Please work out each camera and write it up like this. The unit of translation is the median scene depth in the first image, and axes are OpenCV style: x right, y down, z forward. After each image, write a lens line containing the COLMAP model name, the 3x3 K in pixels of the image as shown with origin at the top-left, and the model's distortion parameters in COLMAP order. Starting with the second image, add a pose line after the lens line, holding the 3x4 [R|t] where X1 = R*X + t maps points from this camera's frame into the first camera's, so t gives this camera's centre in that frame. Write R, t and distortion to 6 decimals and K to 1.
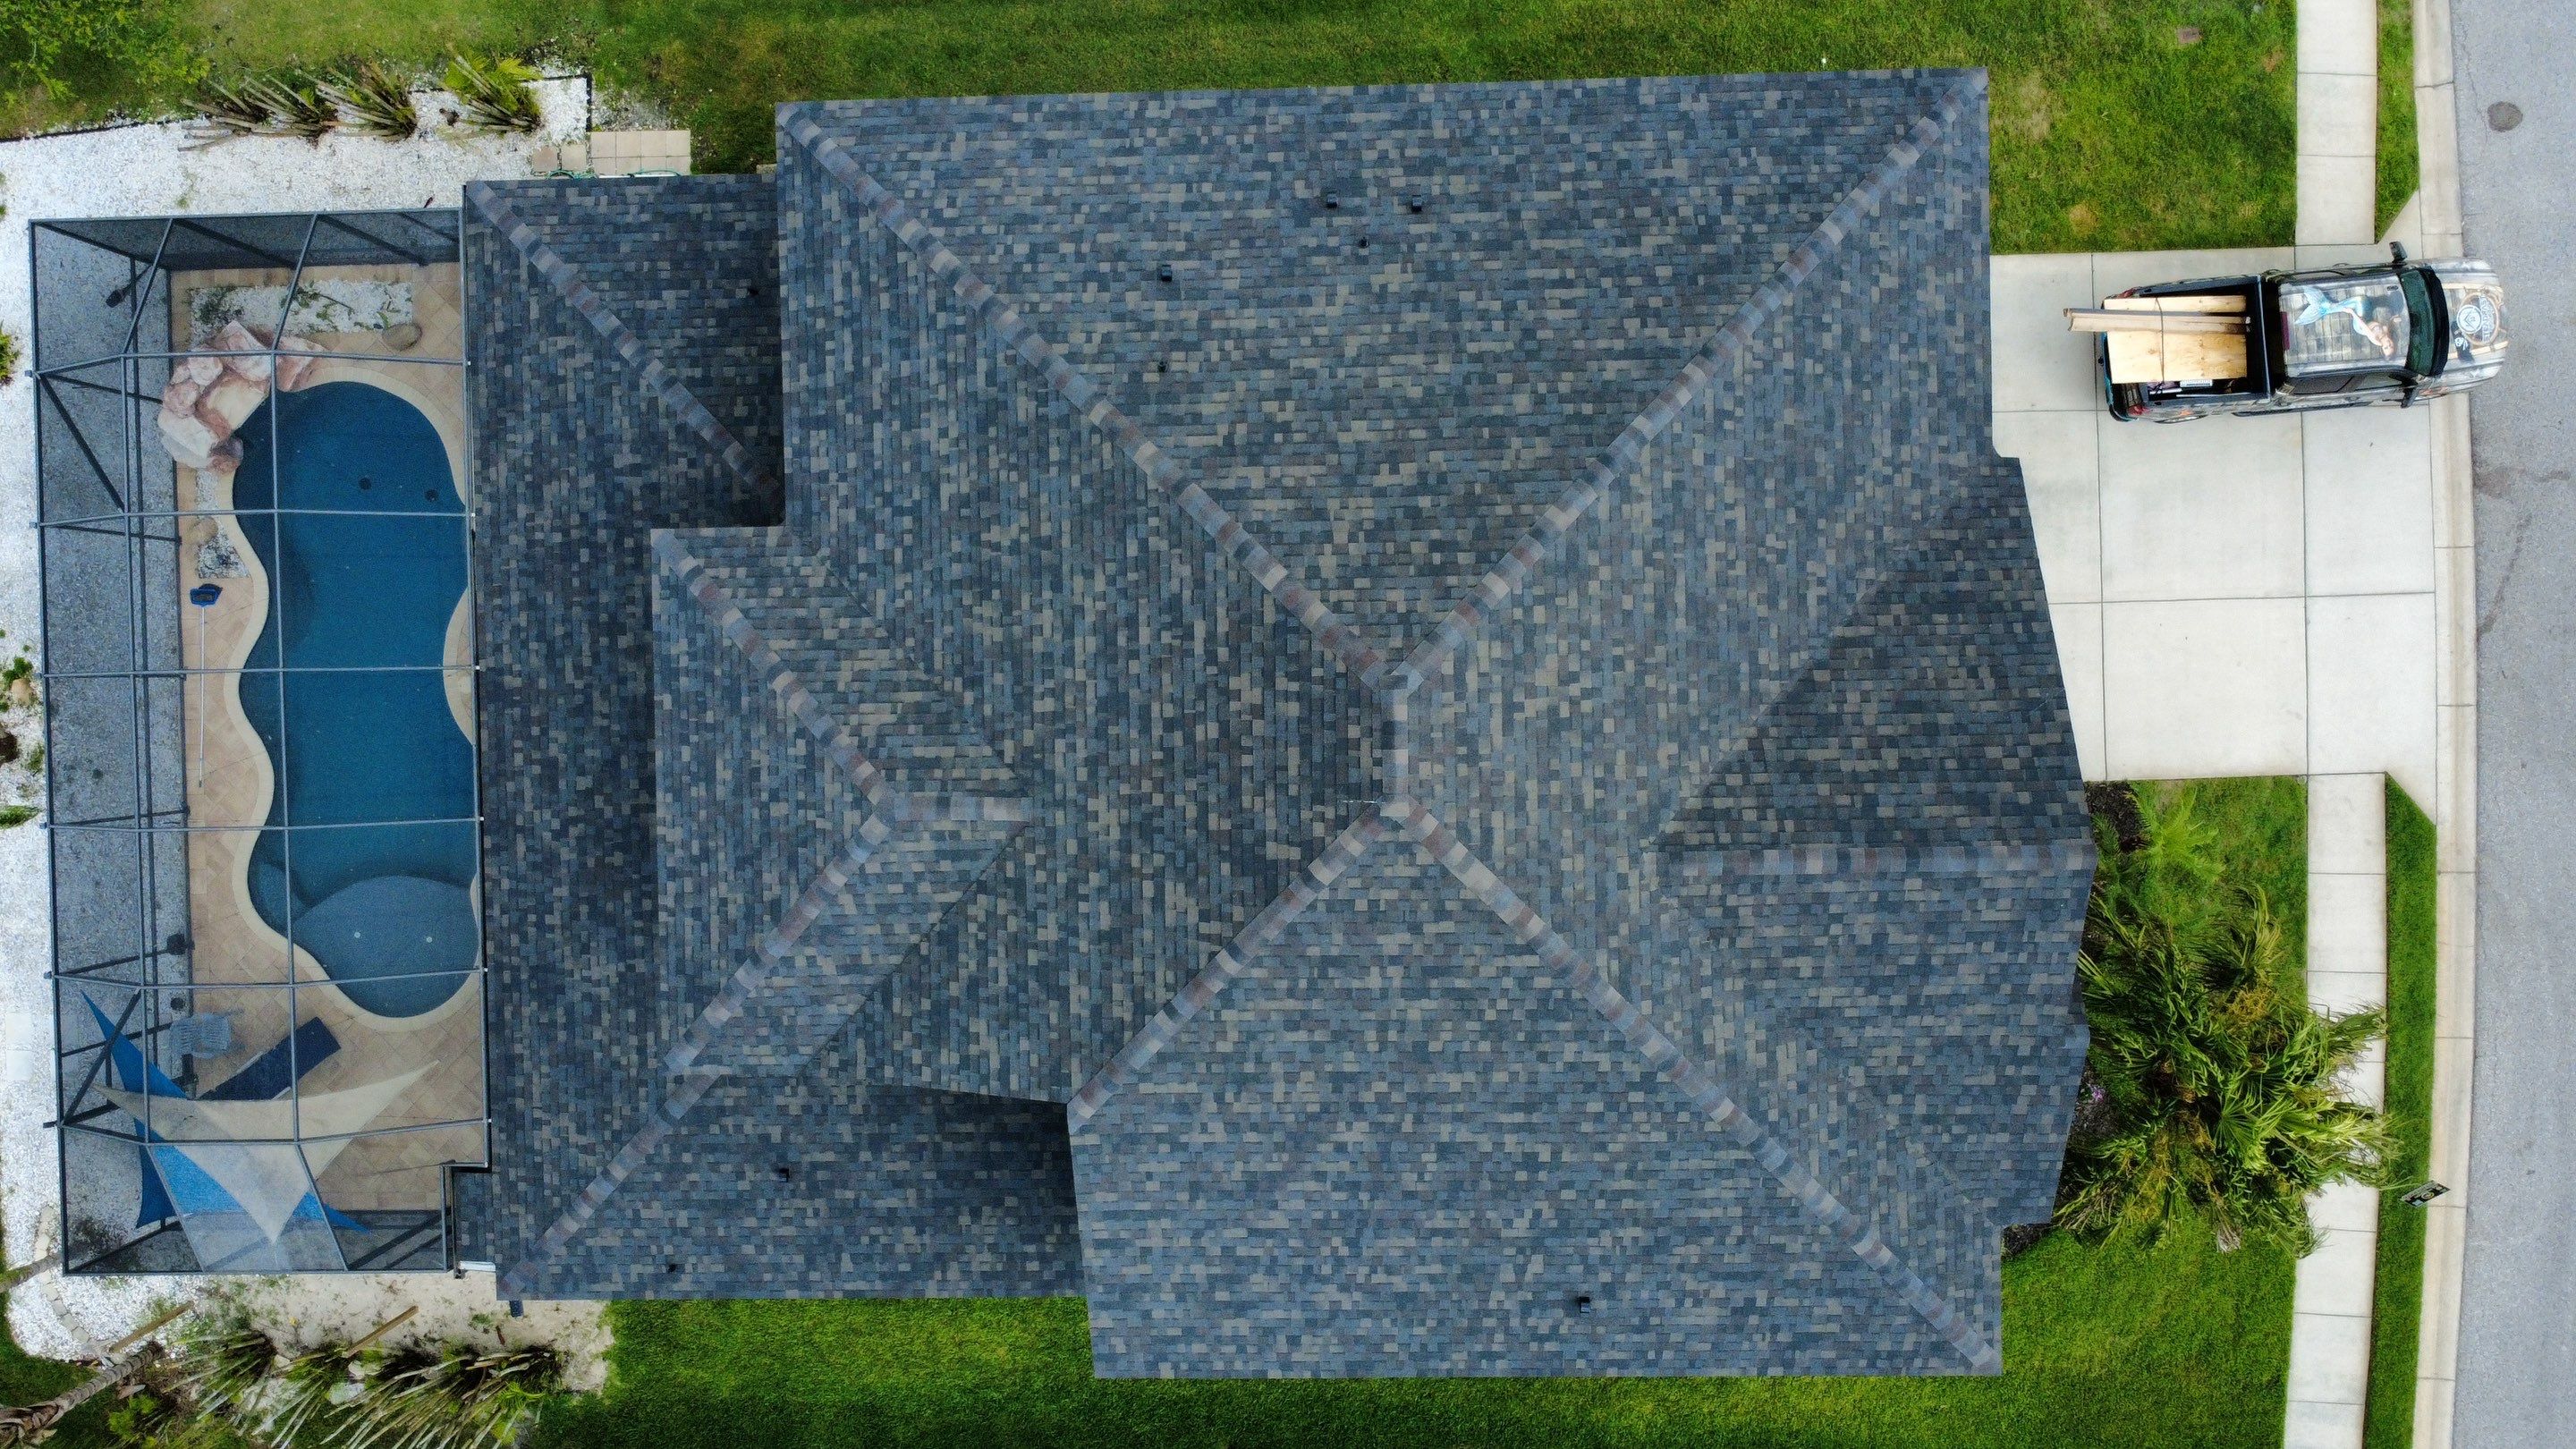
lens RADIAL K [[1877.4, 0, 1283.4], [0, 1877.4, 720.1], [0, 0, 1]] dist [-0.005383, 0.008127]
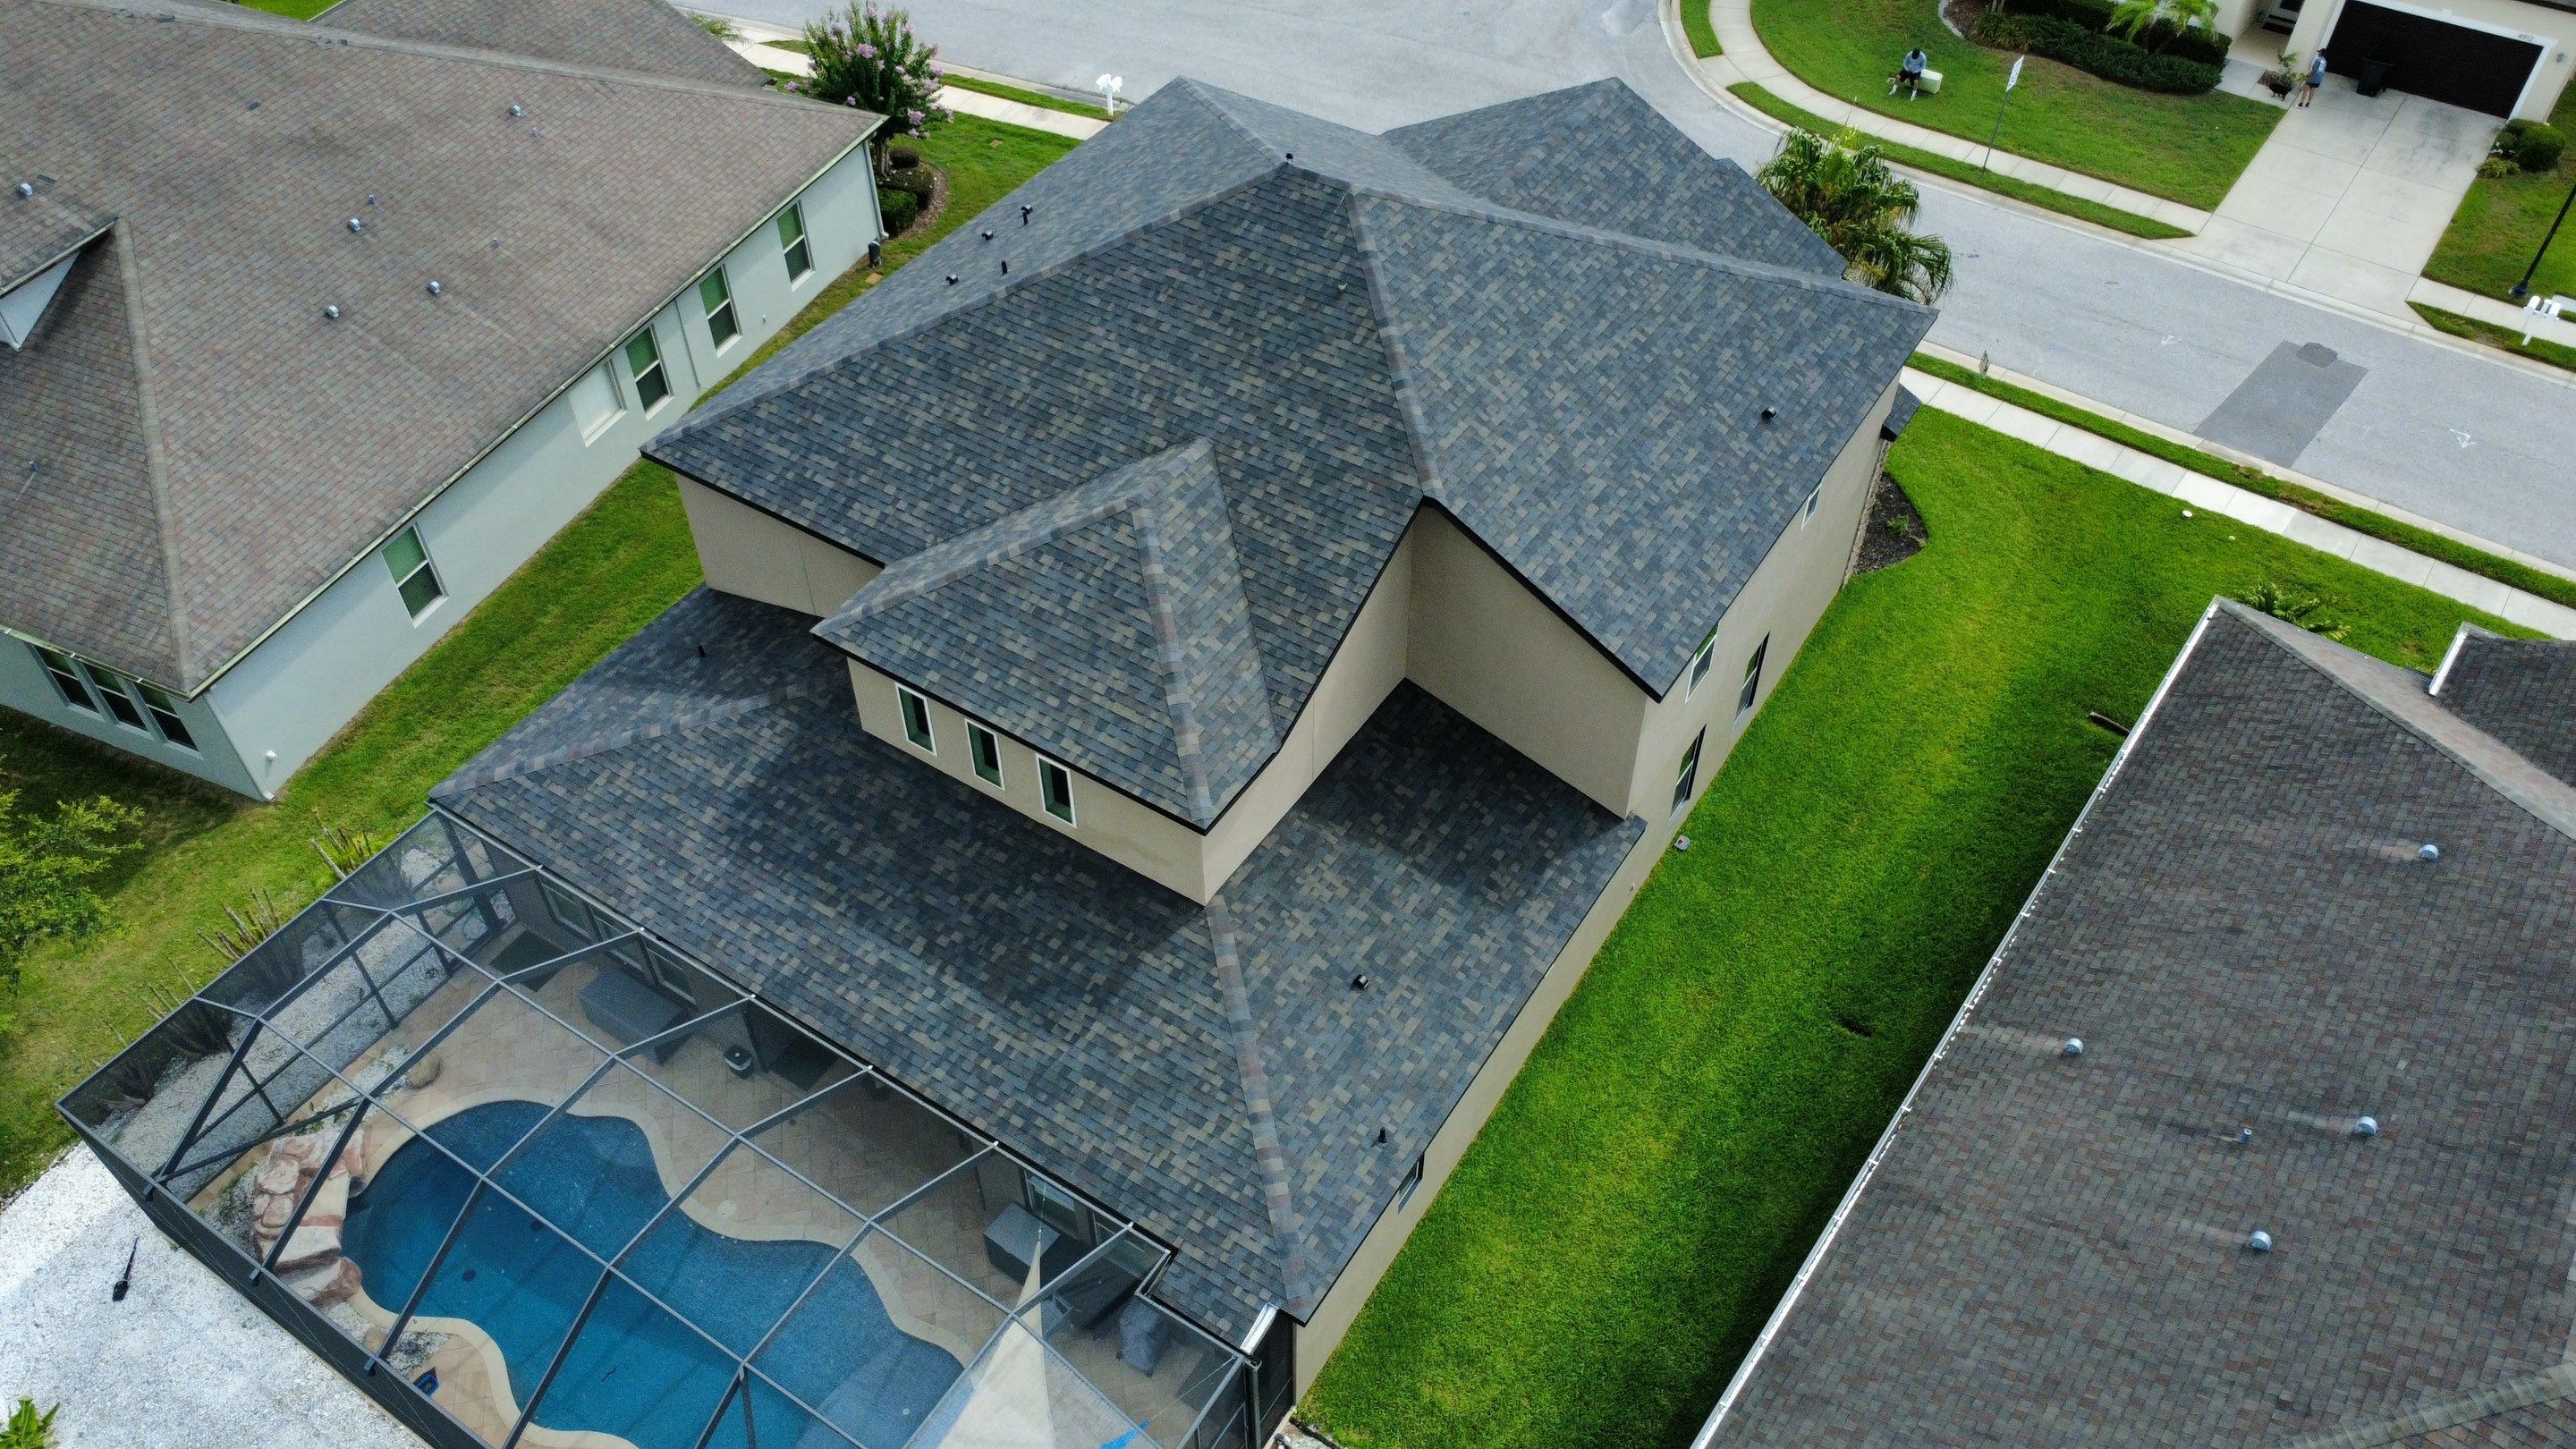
lens RADIAL K [[1877.4, 0, 1283.4], [0, 1877.4, 720.1], [0, 0, 1]] dist [-0.005383, 0.008127]
pose [[0.559635, -0.567455, 0.603989, -0.942732], [0.828734, 0.380822, -0.410090, 0.657073], [0.002696, 0.730047, 0.683391, 0.277718]]
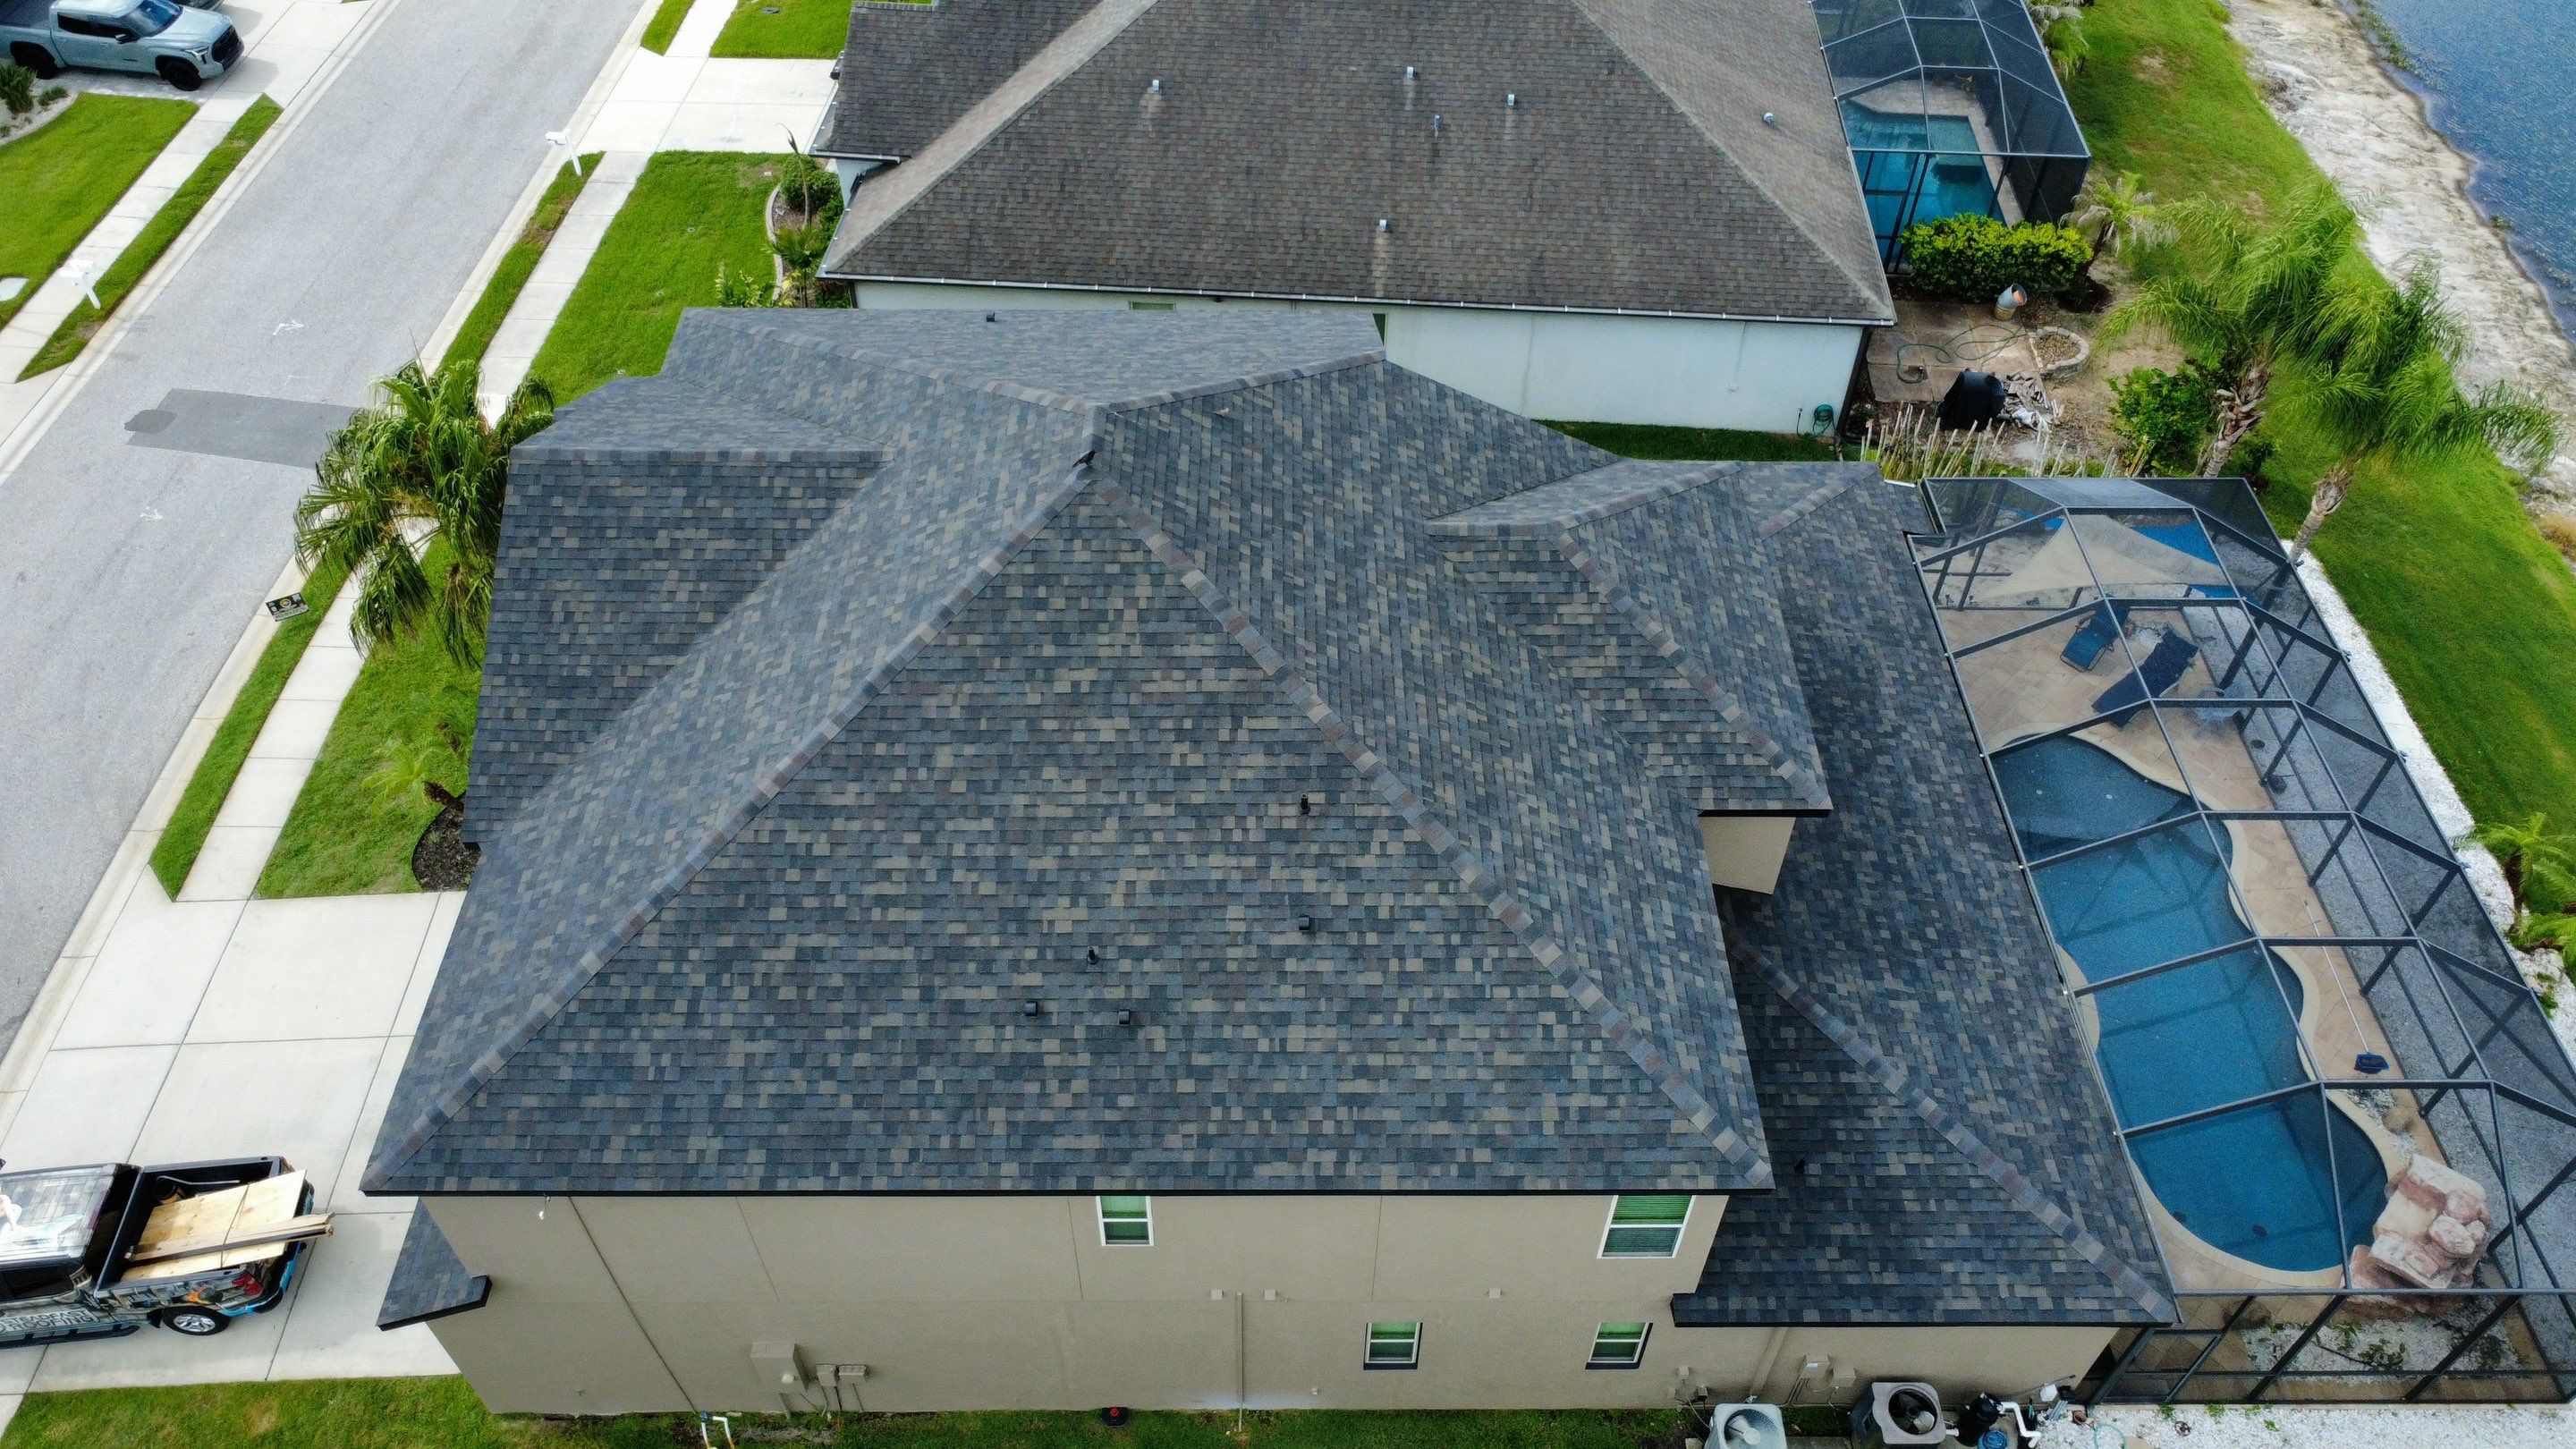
lens RADIAL K [[1877.4, 0, 1283.4], [0, 1877.4, 720.1], [0, 0, 1]] dist [-0.005383, 0.008127]
pose [[-0.999565, 0.009028, 0.028076, -0.077875], [0.012131, -0.741866, 0.670439, -0.779229], [0.026881, 0.670488, 0.741433, 0.233369]]
